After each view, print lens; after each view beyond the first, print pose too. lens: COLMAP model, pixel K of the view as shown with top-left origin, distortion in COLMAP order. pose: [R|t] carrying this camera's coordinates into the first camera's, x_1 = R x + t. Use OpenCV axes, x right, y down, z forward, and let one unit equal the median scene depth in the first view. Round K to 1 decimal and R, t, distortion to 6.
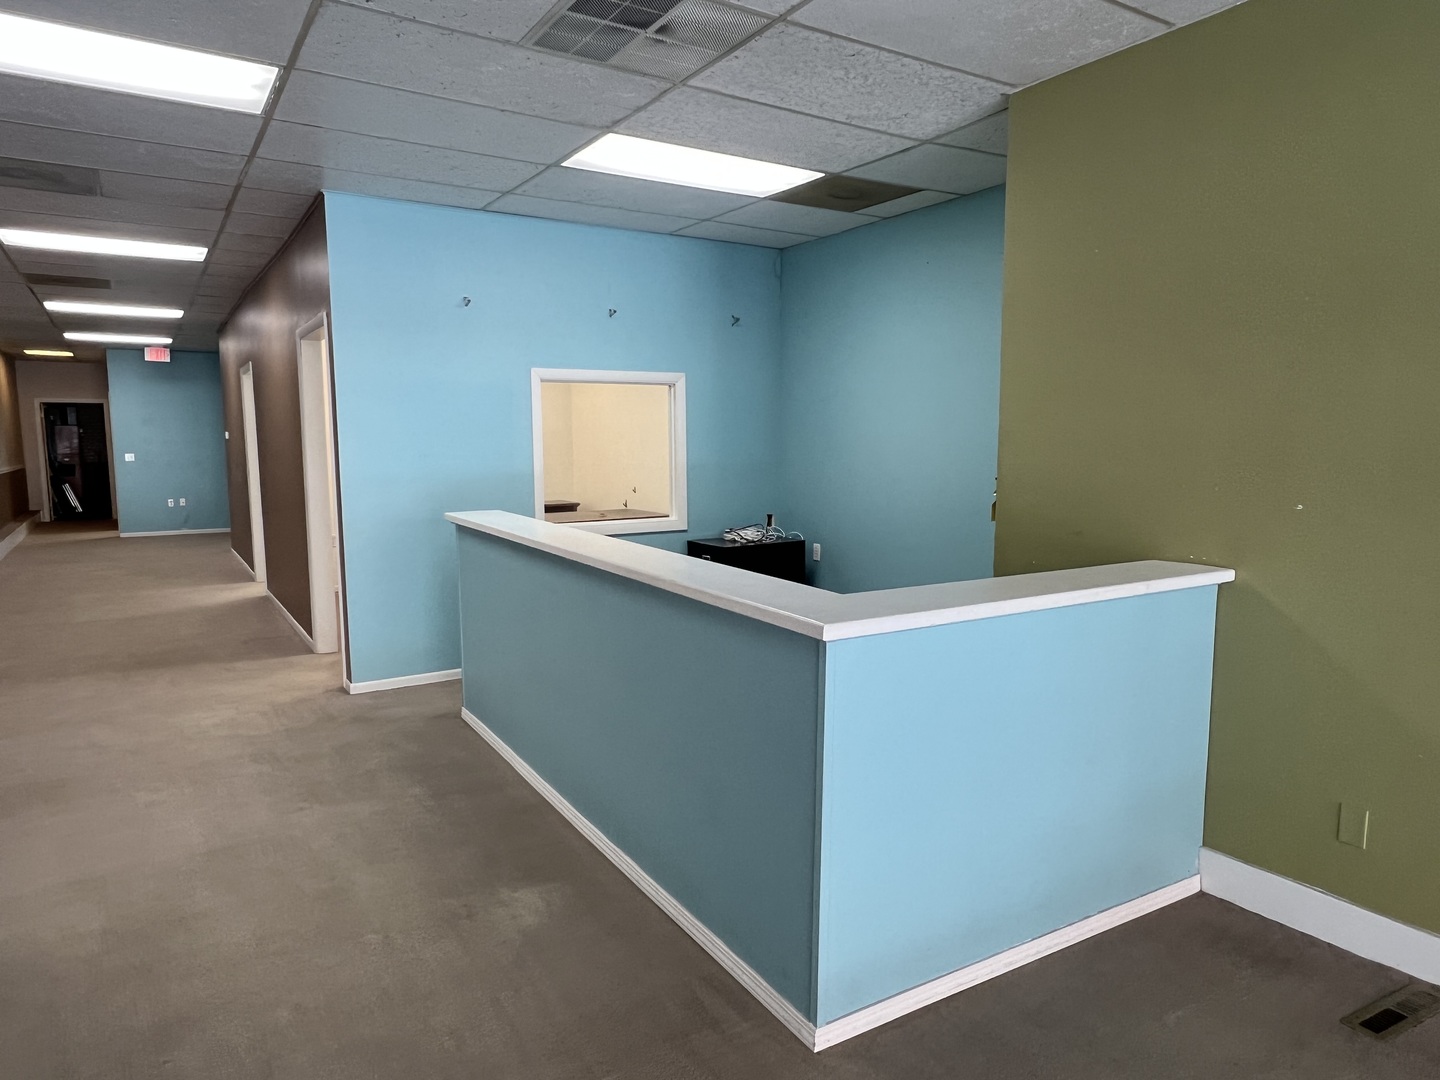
lens RADIAL K [[918.4, 0, 718.2], [0, 918.4, 548.1], [0, 0, 1]] dist [0.007055, -0.008952]
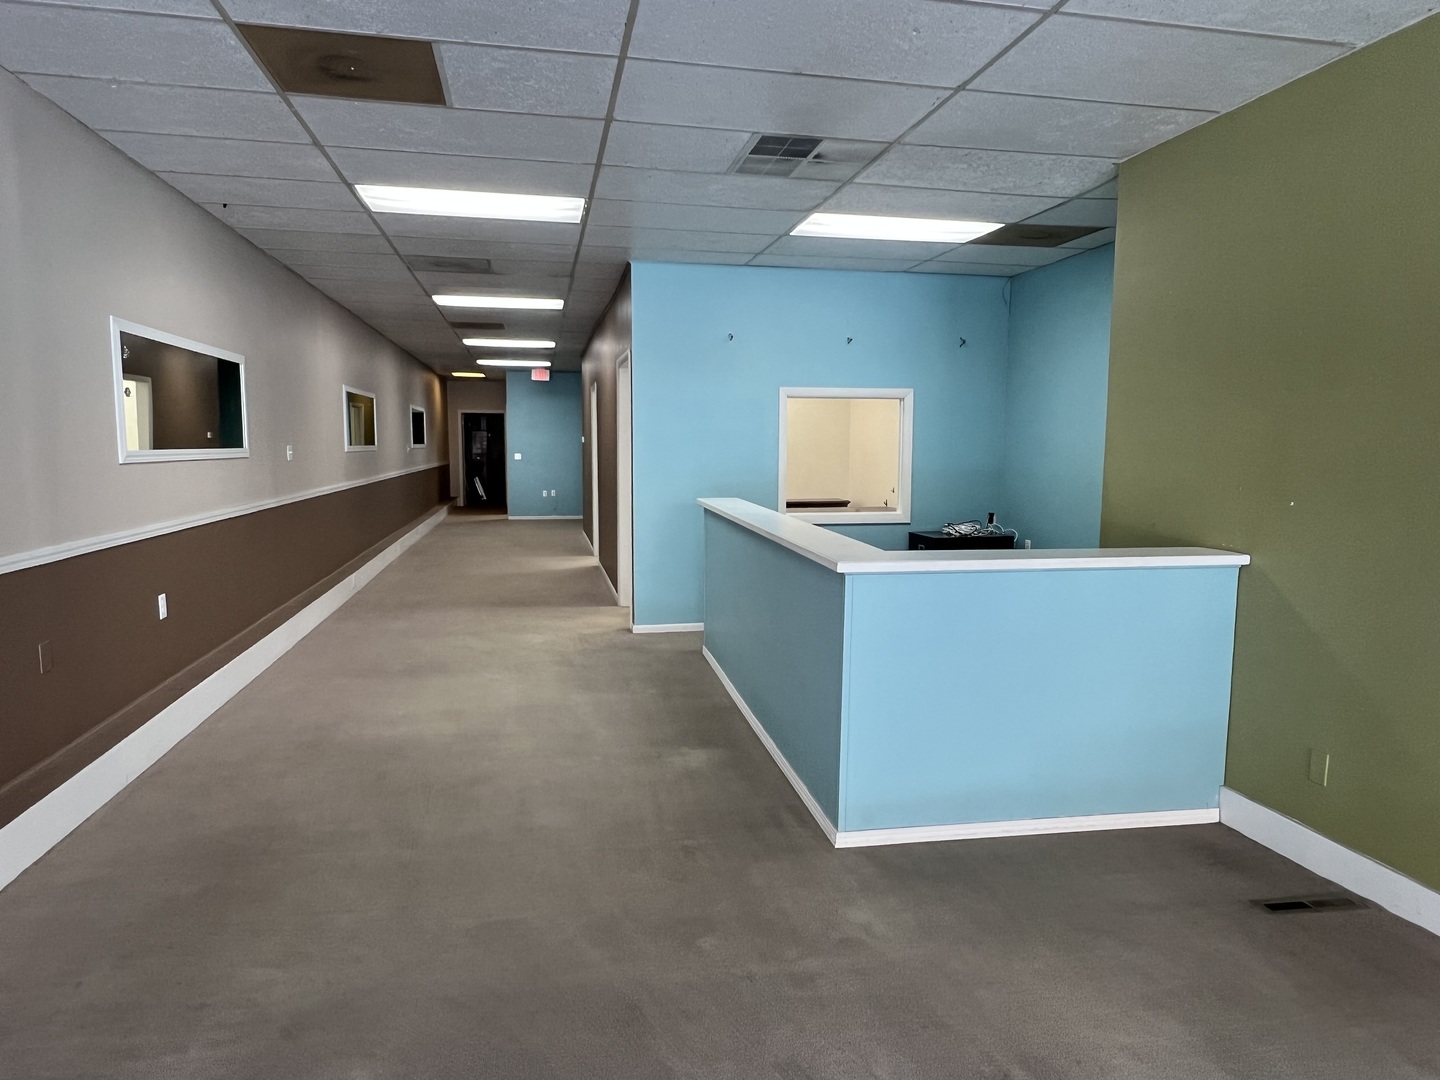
lens RADIAL K [[918.4, 0, 725.0], [0, 918.4, 541.5], [0, 0, 1]] dist [0.007055, -0.008952]
pose [[0.936089, 0.045669, -0.348785, 0.182683], [-0.050570, 0.998708, -0.004955, 0.025270], [0.348108, 0.022277, 0.937190, -0.205383]]
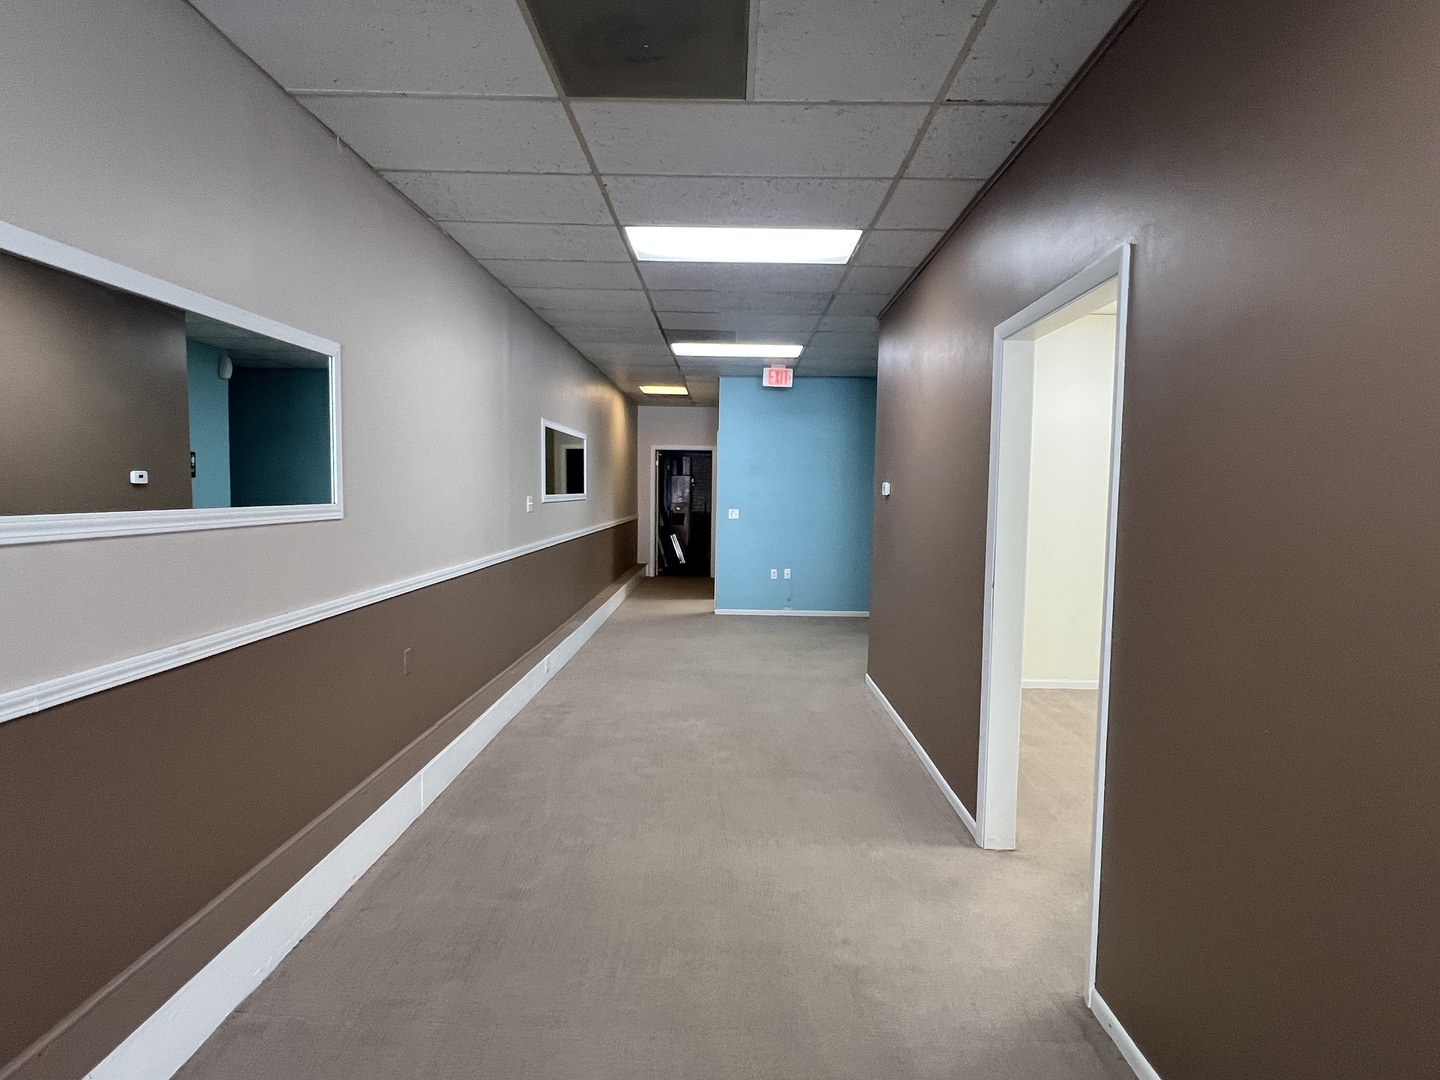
lens RADIAL K [[768.8, 0, 718.6], [0, 768.8, 539.5], [0, 0, 1]] dist [0.001246, 0.001754]
pose [[0.837205, 0.051322, -0.544476, -0.757181], [-0.082198, 0.996086, -0.032501, -0.140977], [0.540677, 0.071965, 0.838147, 1.151917]]
